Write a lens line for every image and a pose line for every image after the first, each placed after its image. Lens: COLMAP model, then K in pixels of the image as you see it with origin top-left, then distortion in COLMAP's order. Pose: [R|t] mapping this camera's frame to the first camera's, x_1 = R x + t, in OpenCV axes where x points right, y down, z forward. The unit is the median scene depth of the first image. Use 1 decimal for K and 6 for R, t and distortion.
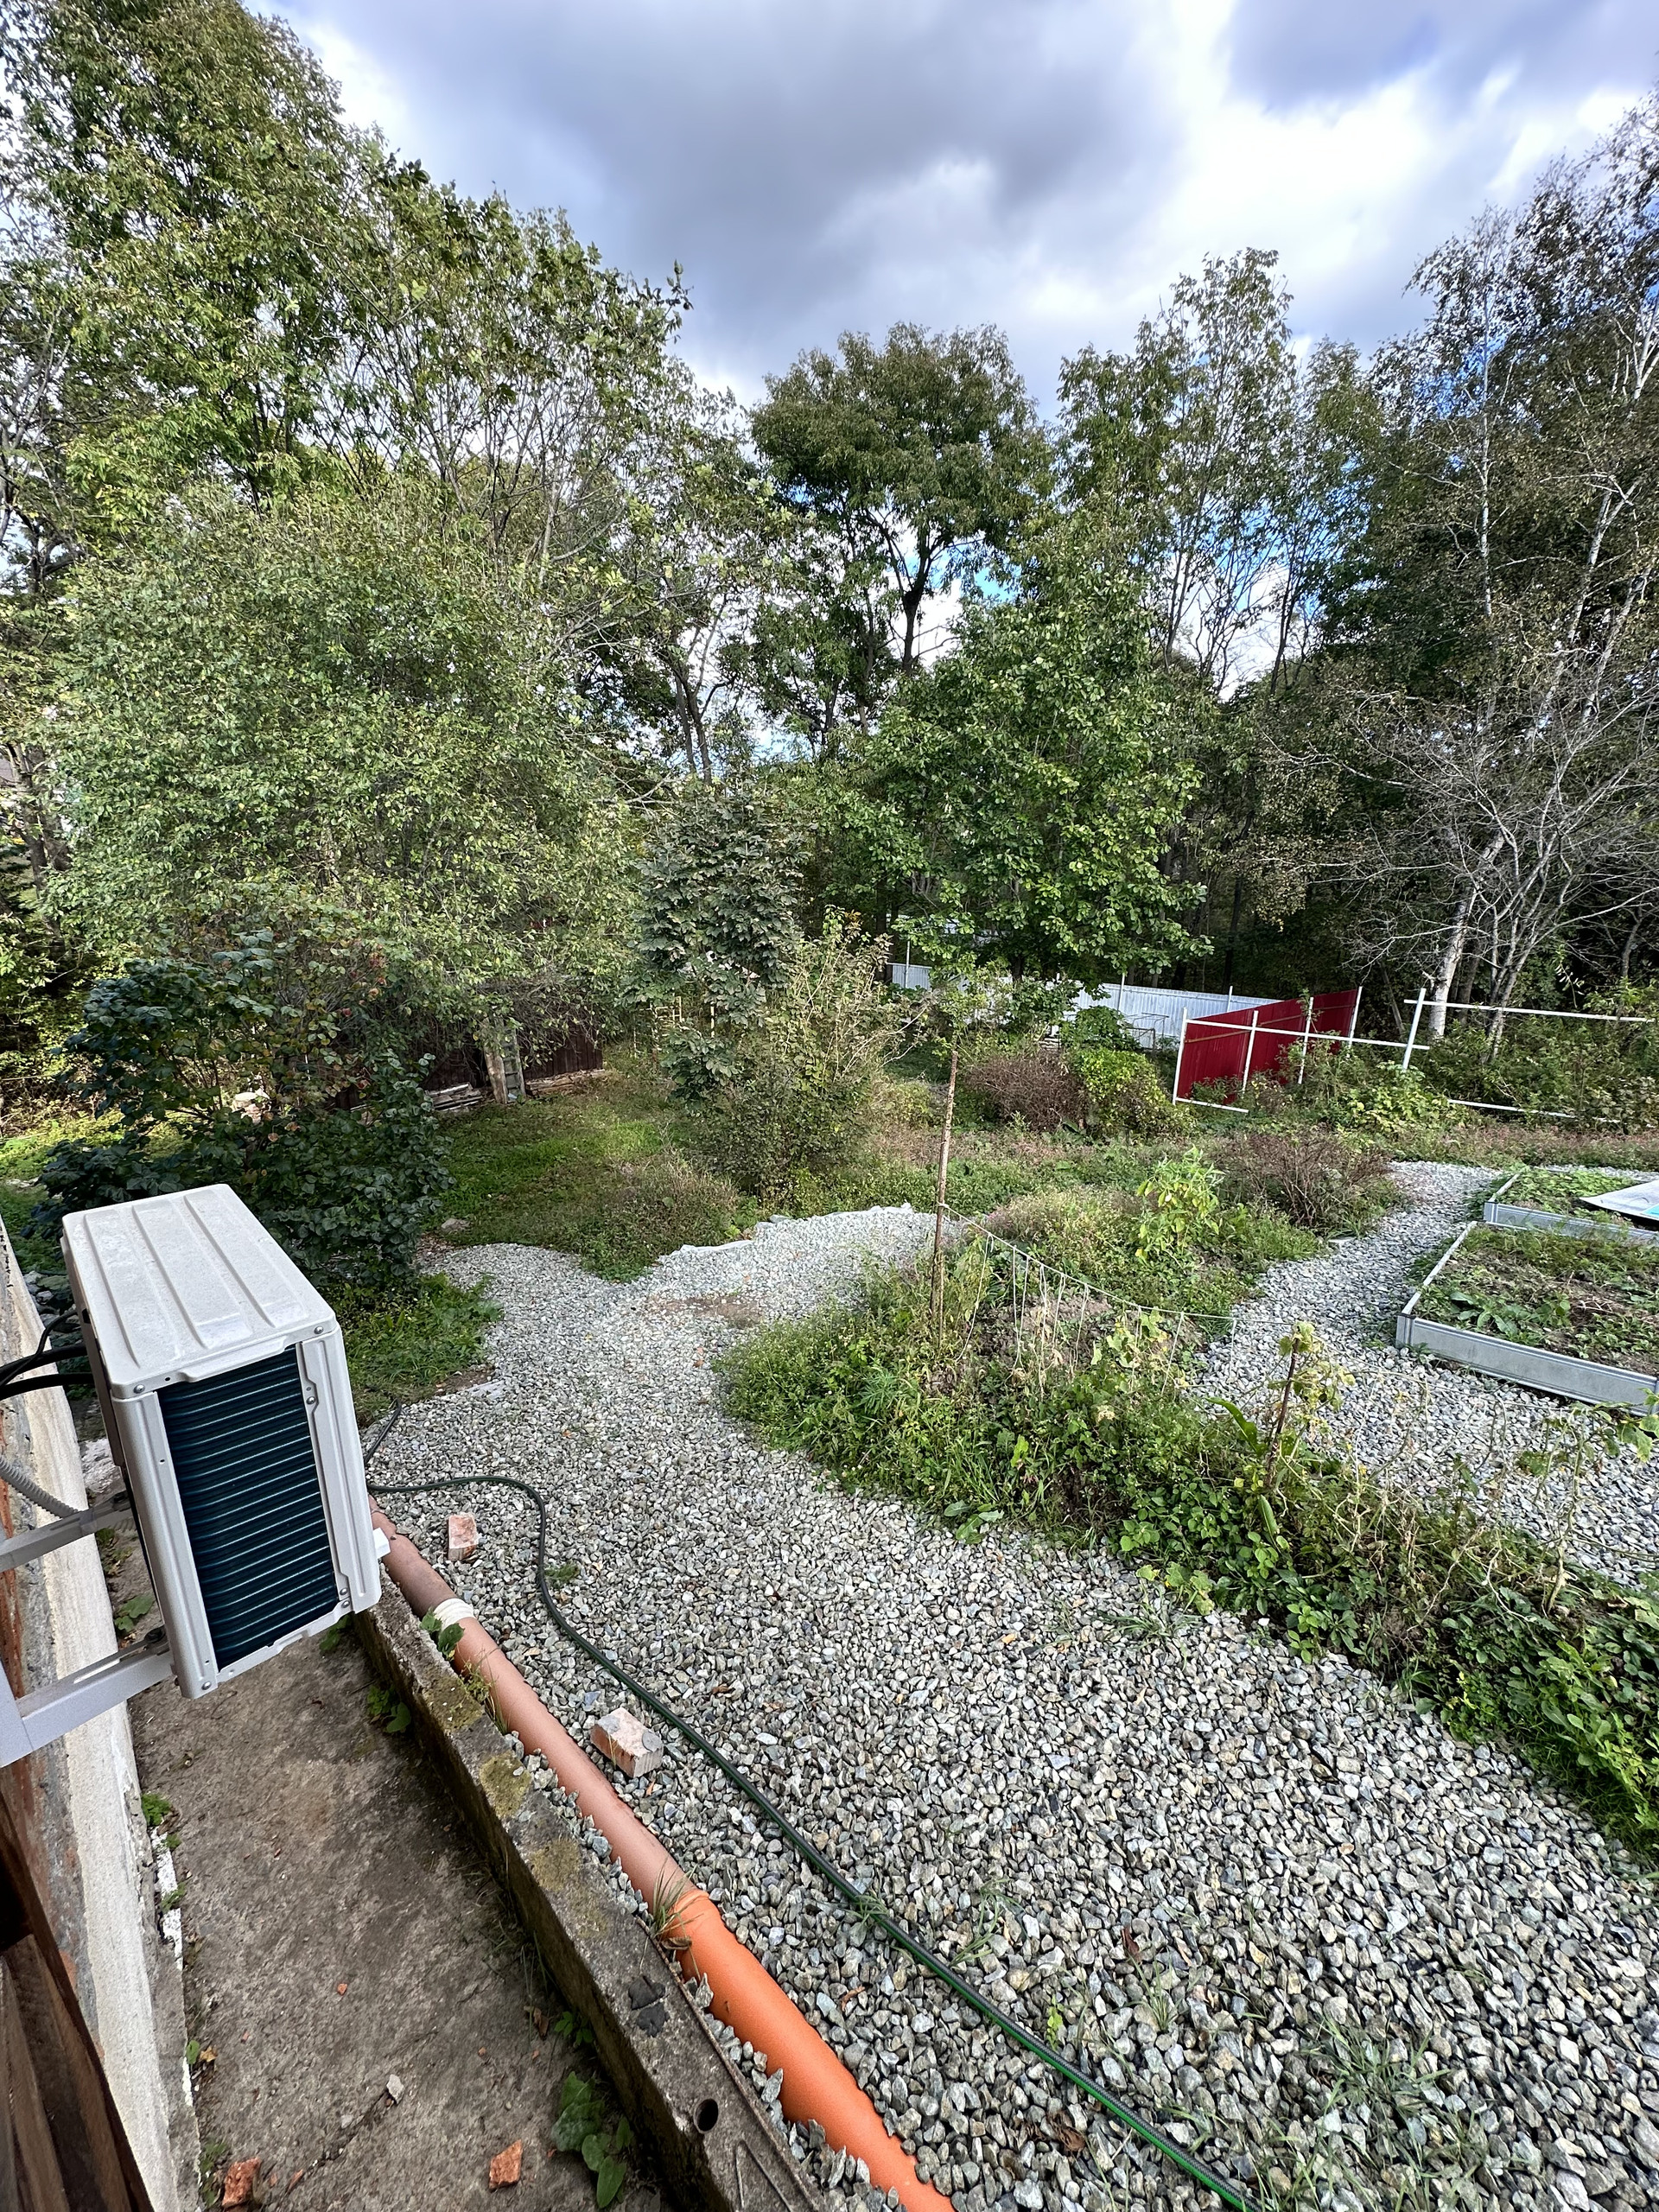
lens RADIAL K [[881.9, 0, 830.3], [0, 881.9, 1108.1], [0, 0, 1]] dist [-0.004294, 0.000946]
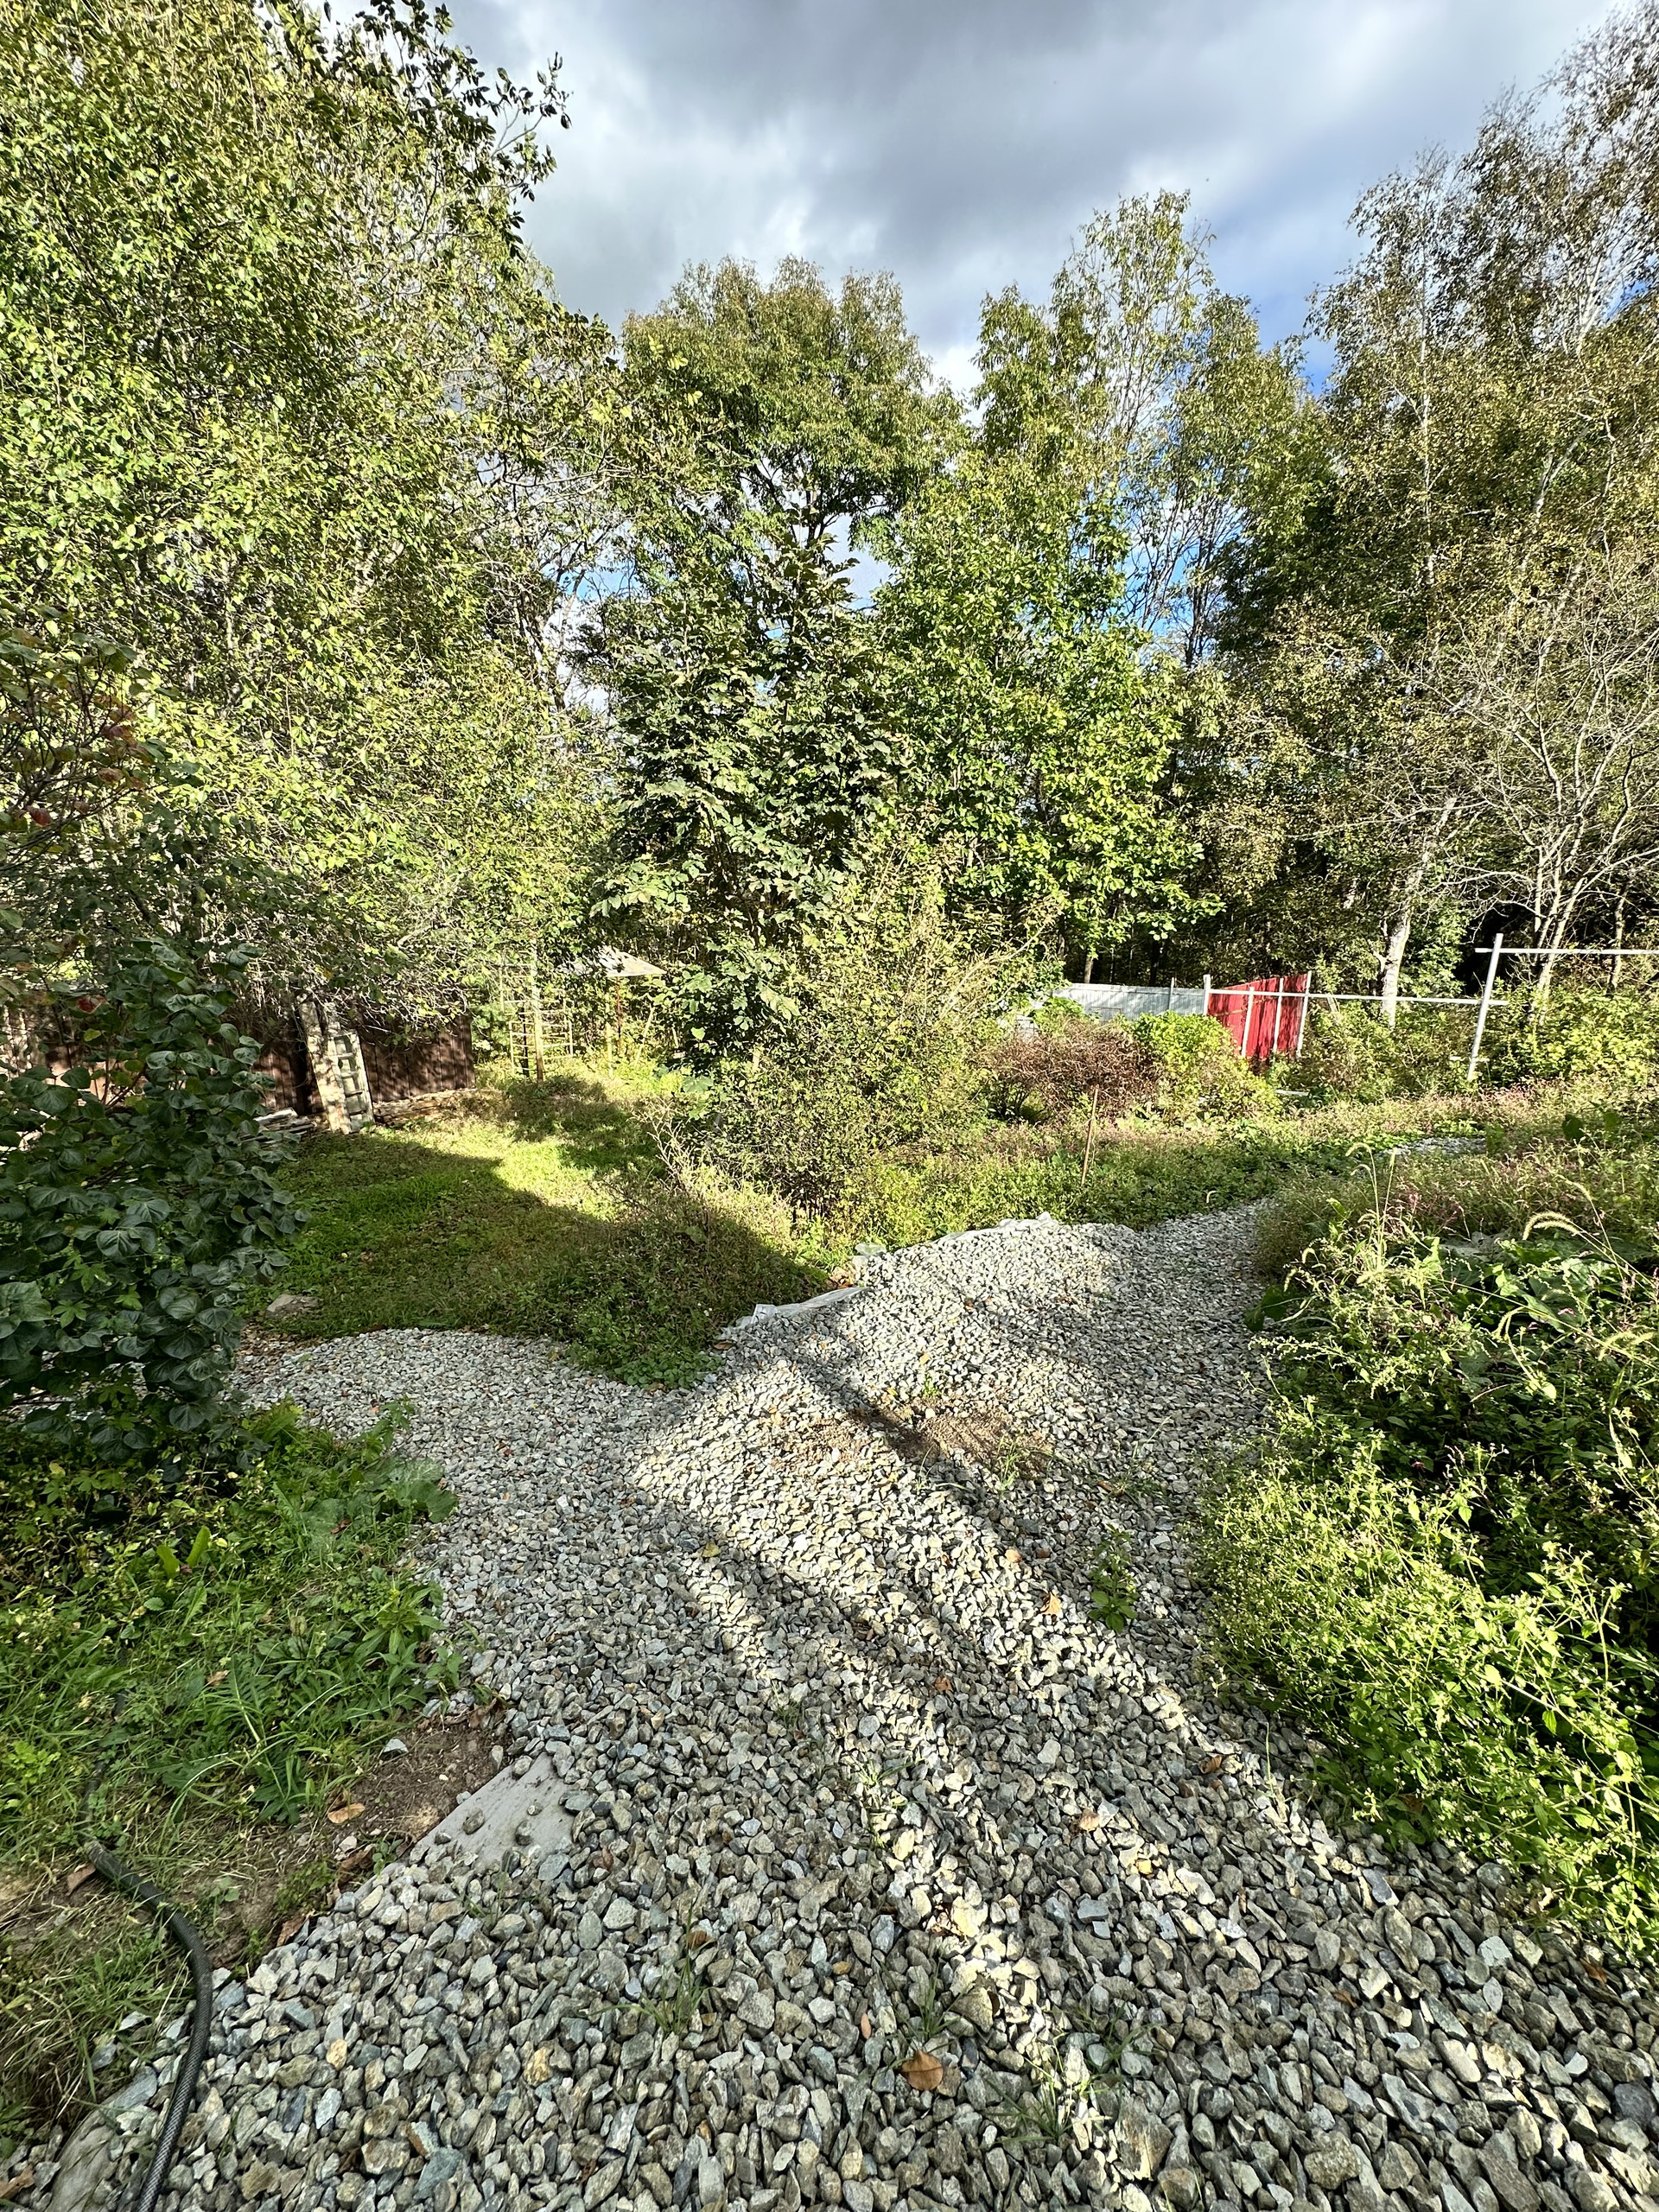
lens RADIAL K [[881.9, 0, 832.2], [0, 881.9, 1107.1], [0, 0, 1]] dist [-0.004294, 0.000946]
pose [[0.982986, -0.045564, 0.177940, -0.202080], [0.054122, 0.997585, -0.043542, 0.054499], [-0.175526, 0.052432, 0.983078, 0.414528]]
